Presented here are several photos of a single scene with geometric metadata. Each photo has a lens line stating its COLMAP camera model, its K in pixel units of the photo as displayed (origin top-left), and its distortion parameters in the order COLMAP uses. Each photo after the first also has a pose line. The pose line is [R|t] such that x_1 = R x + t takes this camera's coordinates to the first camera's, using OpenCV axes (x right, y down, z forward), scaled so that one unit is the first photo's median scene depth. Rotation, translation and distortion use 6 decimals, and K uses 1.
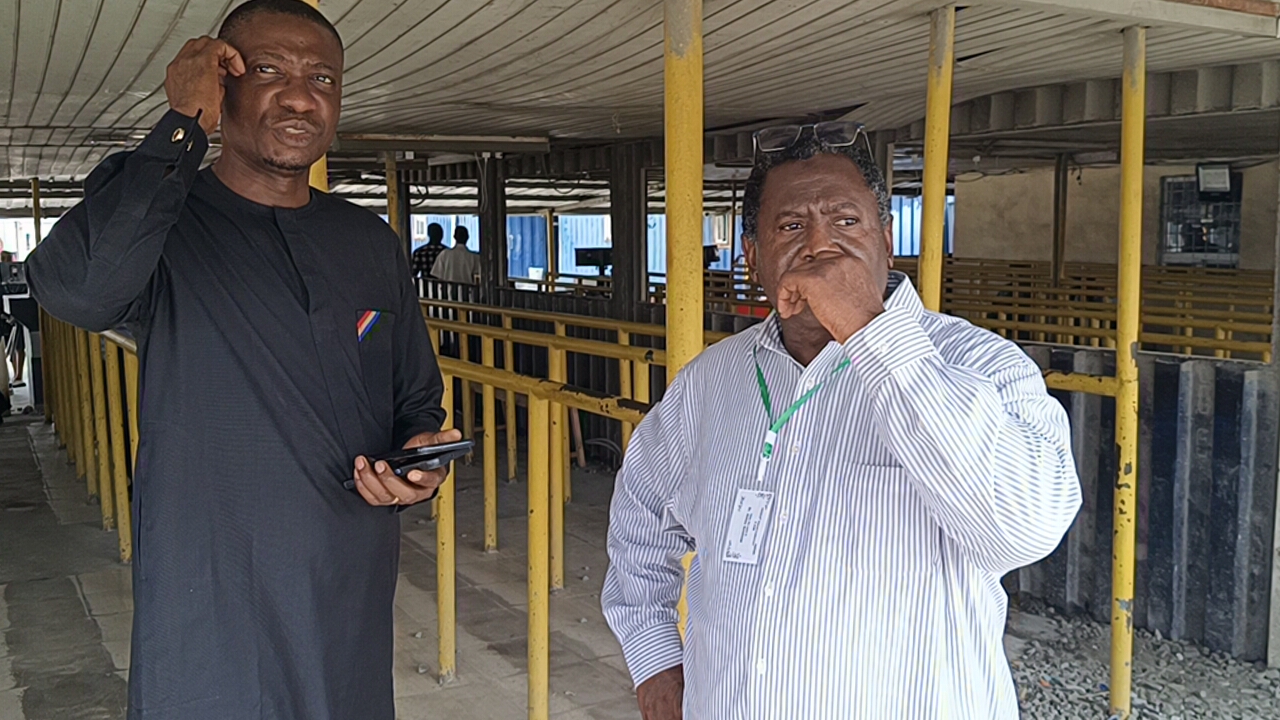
lens RADIAL K [[1214.4, 0, 649.1], [0, 1214.4, 355.8], [0, 0, 1]] dist [0.070637, -0.179579]
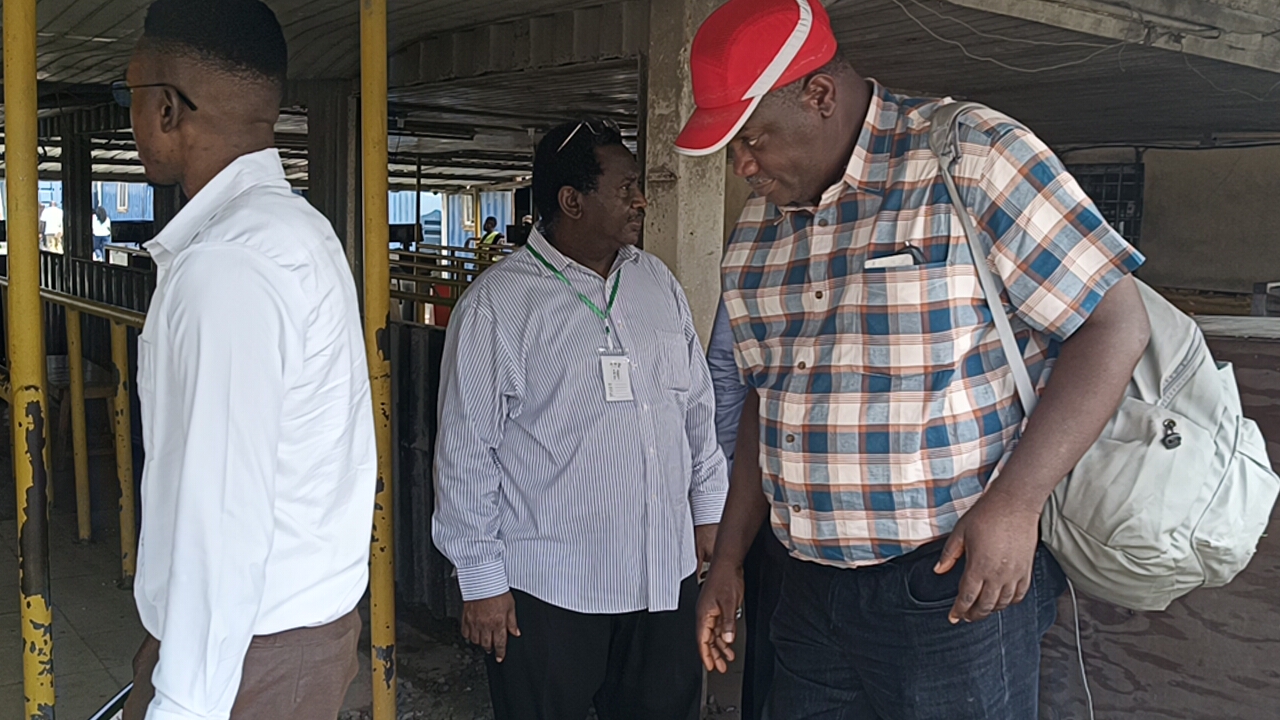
lens RADIAL K [[1206.5, 0, 665.0], [0, 1206.5, 374.1], [0, 0, 1]] dist [0.095738, -0.234581]
pose [[0.988534, 0.016166, 0.150133, 0.305384], [-0.019771, 0.999550, 0.022554, -0.002709], [-0.149701, -0.025264, 0.988409, 0.123644]]
